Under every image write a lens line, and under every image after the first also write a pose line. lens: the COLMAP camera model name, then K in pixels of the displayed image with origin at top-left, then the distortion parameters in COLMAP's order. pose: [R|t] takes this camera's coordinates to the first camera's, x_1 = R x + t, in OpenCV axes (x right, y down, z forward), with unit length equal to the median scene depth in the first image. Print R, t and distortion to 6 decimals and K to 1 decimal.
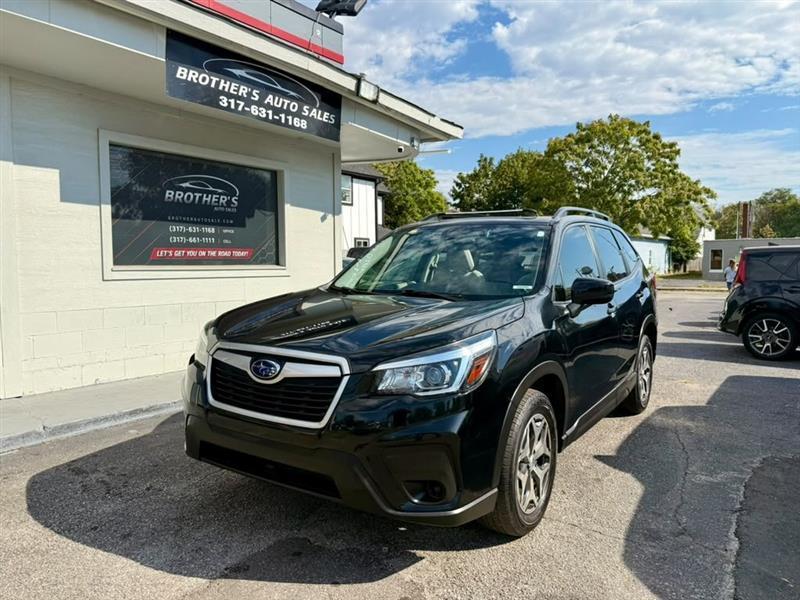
lens RADIAL K [[577.0, 0, 398.6], [0, 577.0, 300.8], [0, 0, 1]] dist [0.007407, -0.022416]
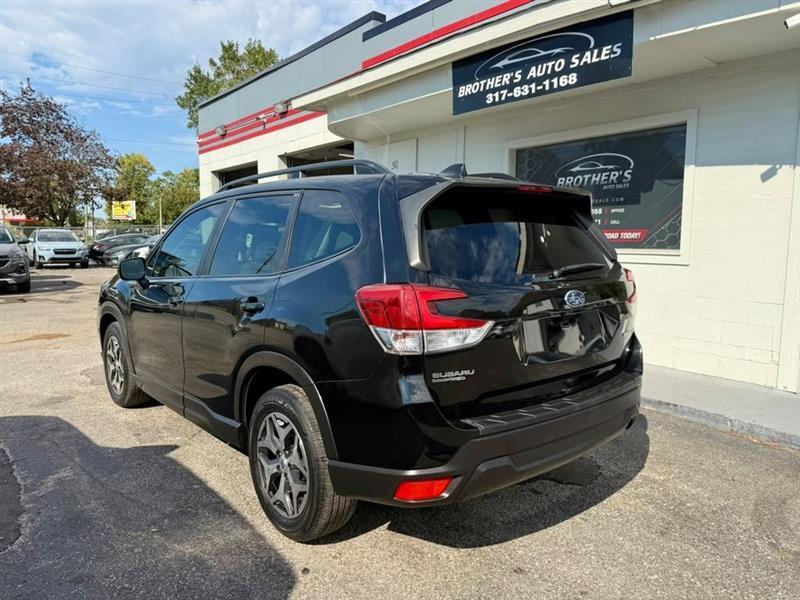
lens RADIAL K [[581.3, 0, 405.5], [0, 581.3, 300.5], [0, 0, 1]] dist [-0.004677, -0.006347]
pose [[-0.269382, 0.097439, -0.958091, 0.756437], [-0.069655, 0.990291, 0.120299, -0.076960], [0.960511, 0.099142, -0.259980, 1.054266]]
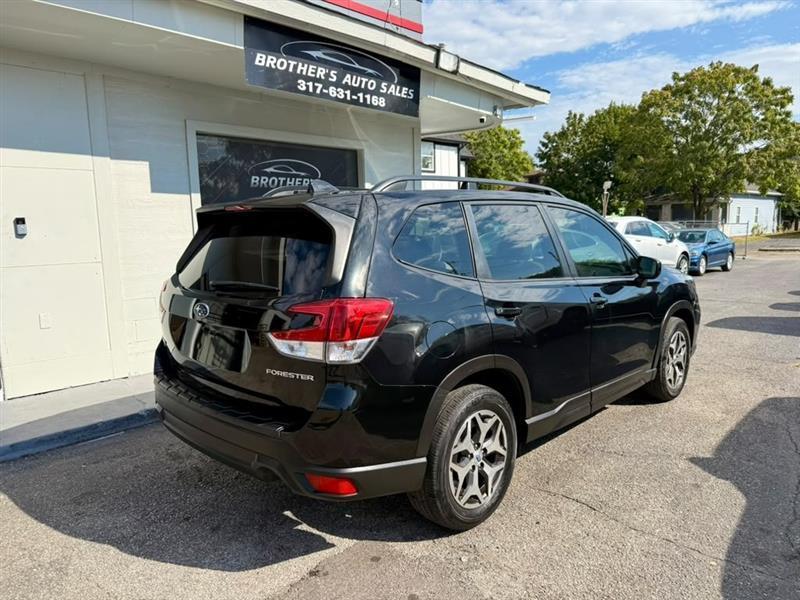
lens RADIAL K [[568.0, 0, 396.9], [0, 568.0, 303.5], [0, 0, 1]] dist [0.003202, -0.016356]
pose [[0.988625, -0.004191, -0.150346, 0.004409], [0.014453, 0.997633, 0.067226, -0.029774], [0.149708, -0.068634, 0.986345, 0.028890]]
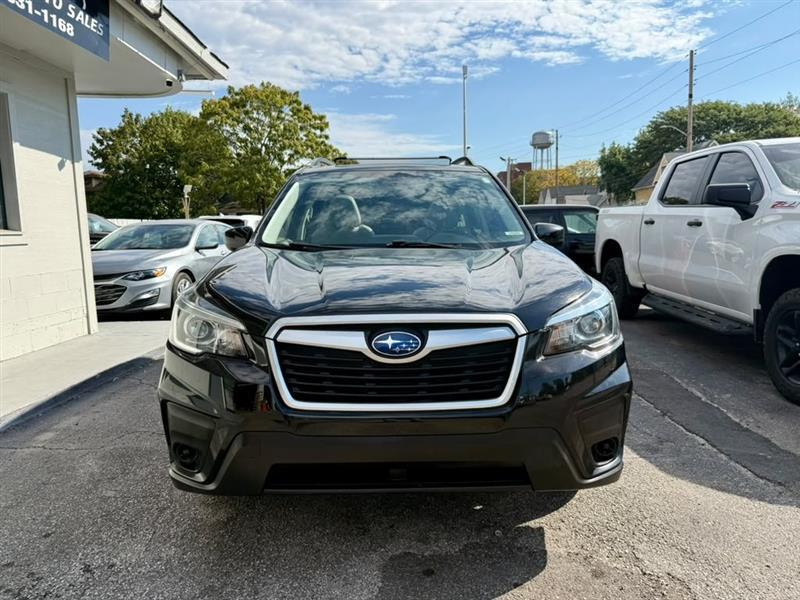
lens RADIAL K [[579.1, 0, 401.9], [0, 579.1, 305.8], [0, 0, 1]] dist [-0.000498, -0.007994]
pose [[0.825184, -0.095349, 0.556758, -0.266496], [0.061014, 0.994929, 0.079959, 0.004838], [-0.561559, -0.032011, 0.826817, 0.165270]]
